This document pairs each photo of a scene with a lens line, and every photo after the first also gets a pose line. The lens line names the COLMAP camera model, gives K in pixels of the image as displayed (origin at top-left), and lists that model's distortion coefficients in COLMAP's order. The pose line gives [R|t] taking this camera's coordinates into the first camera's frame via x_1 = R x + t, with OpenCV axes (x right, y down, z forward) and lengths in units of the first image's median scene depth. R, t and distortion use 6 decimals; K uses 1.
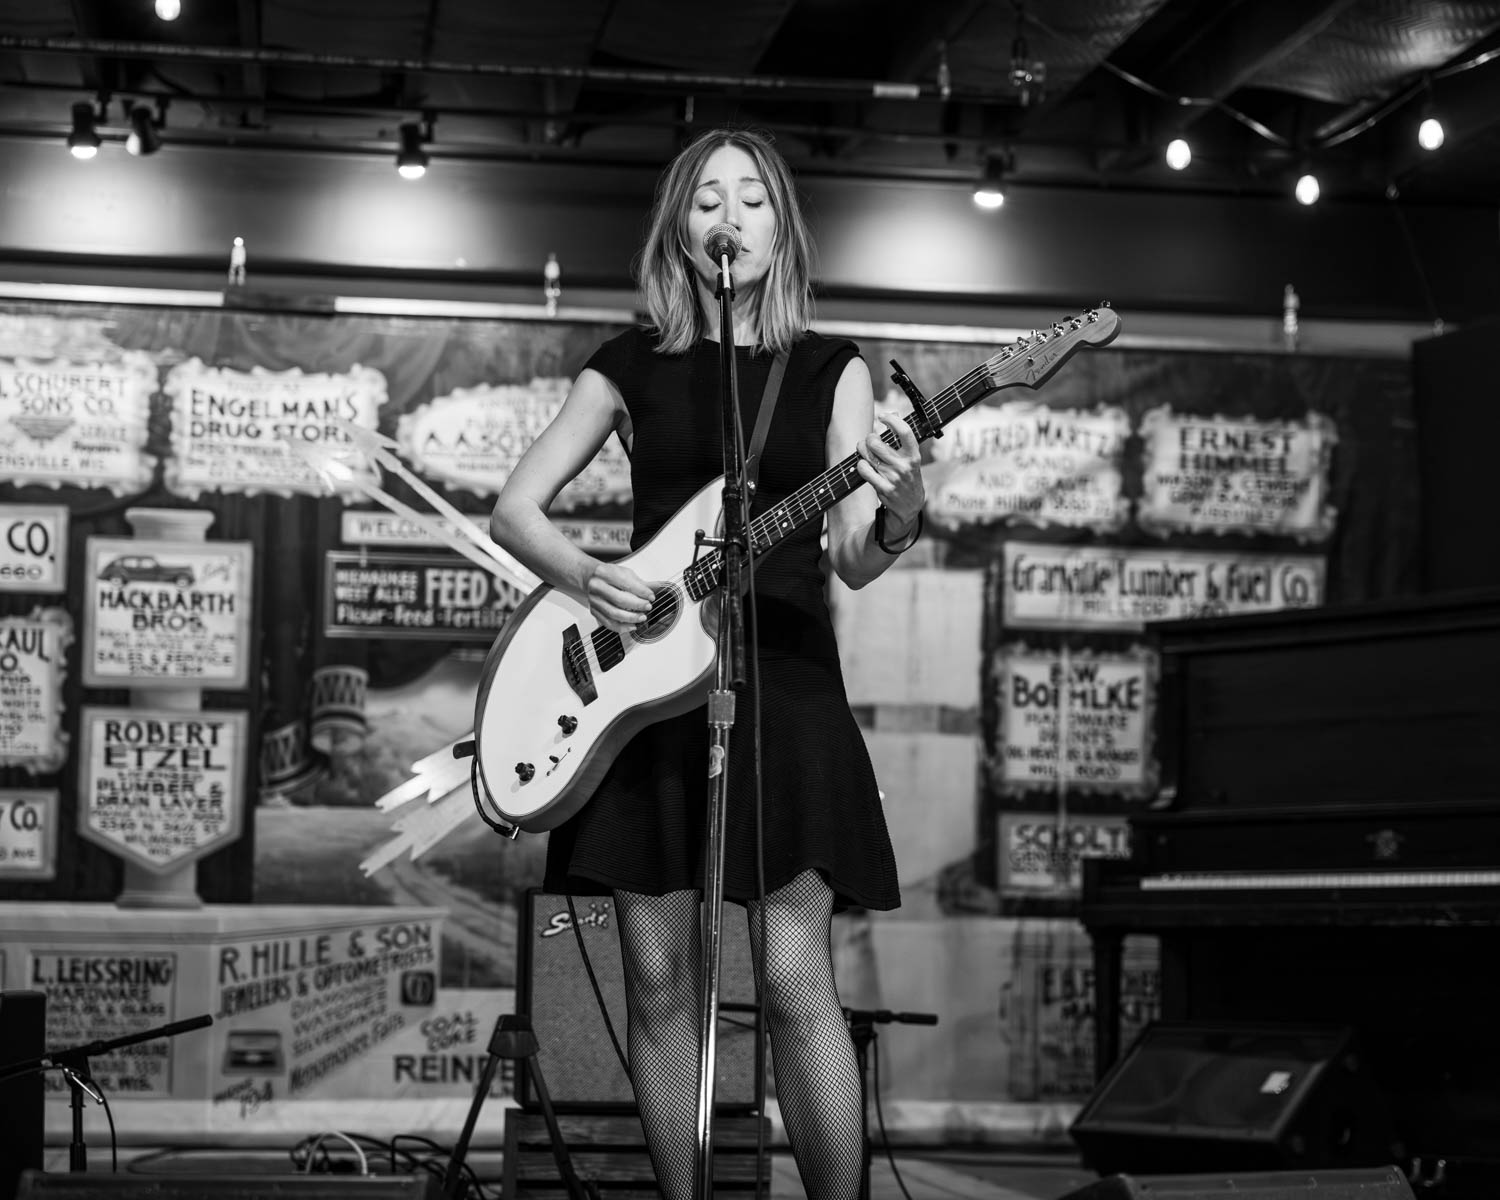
lens RADIAL K [[3169.1, 0, 737.4], [0, 3169.1, 591.1], [0, 0, 1]] dist [0.020709, 0.162427]
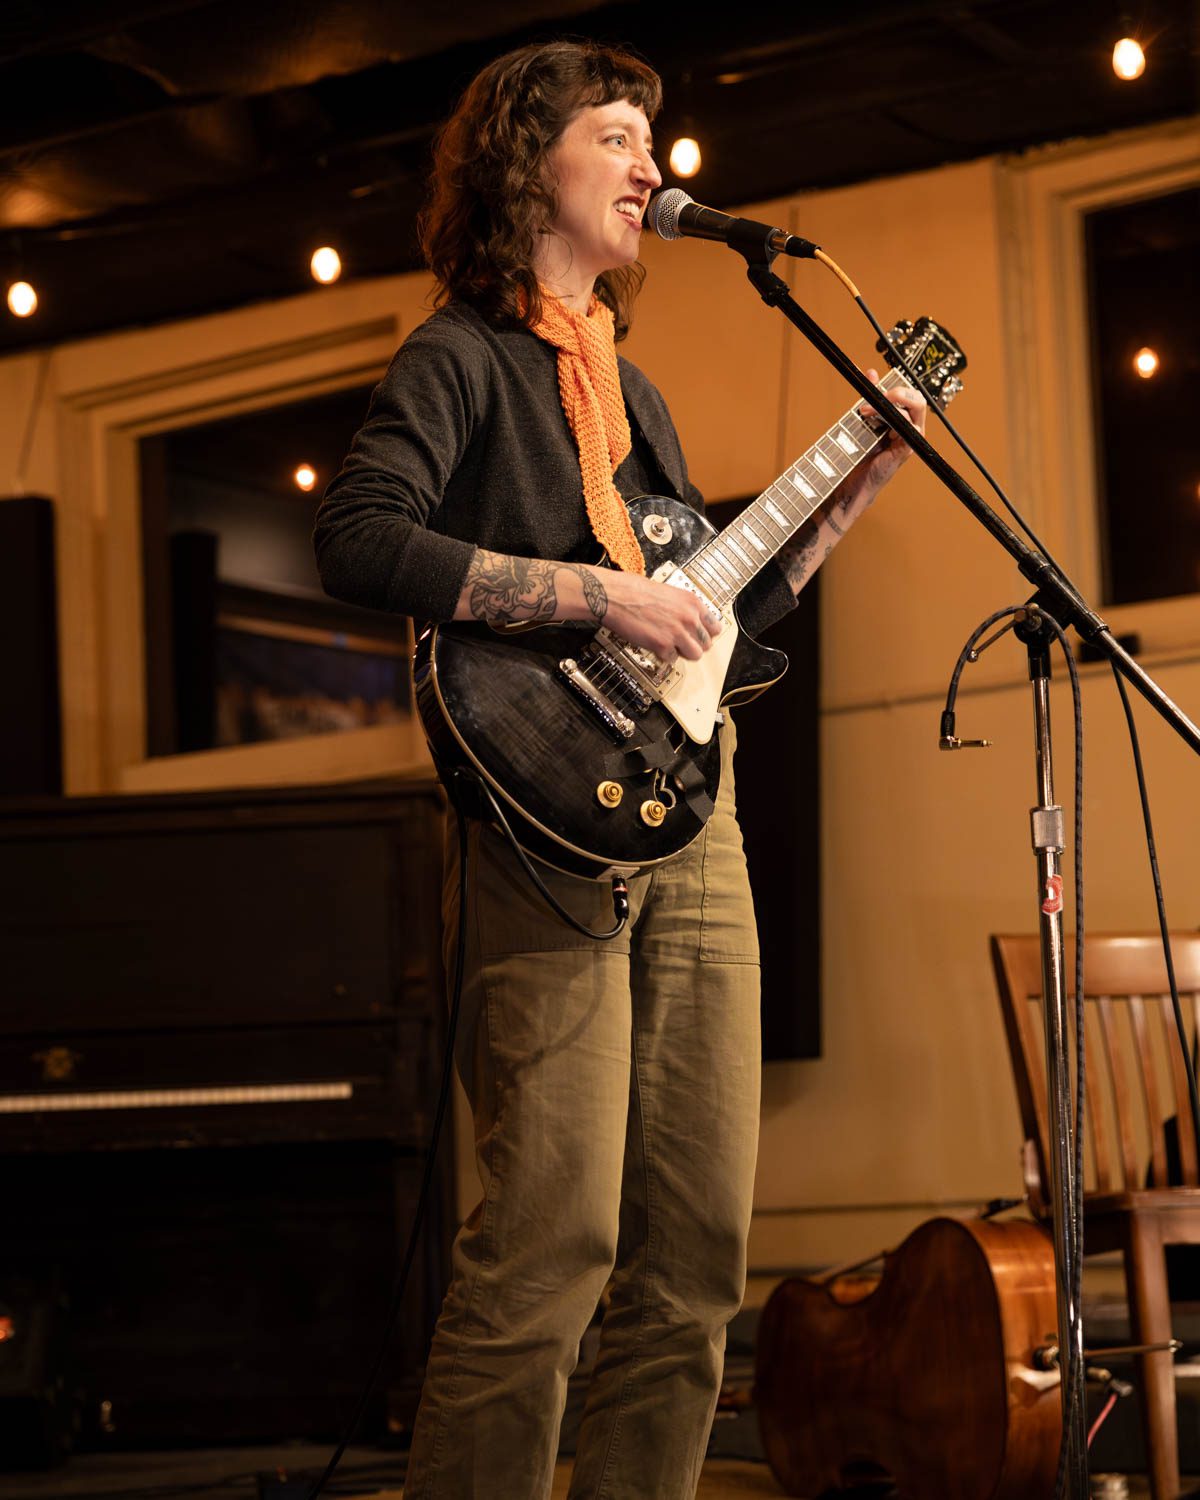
lens RADIAL K [[3066.9, 0, 596.7], [0, 3066.9, 908.1], [0, 0, 1]] dist [-0.010014, 0.182513]
pose [[0.689192, 0.033360, 0.723810, -0.331962], [-0.041468, 0.999118, -0.006563, 0.034617], [-0.723391, -0.025492, 0.689968, 0.281324]]
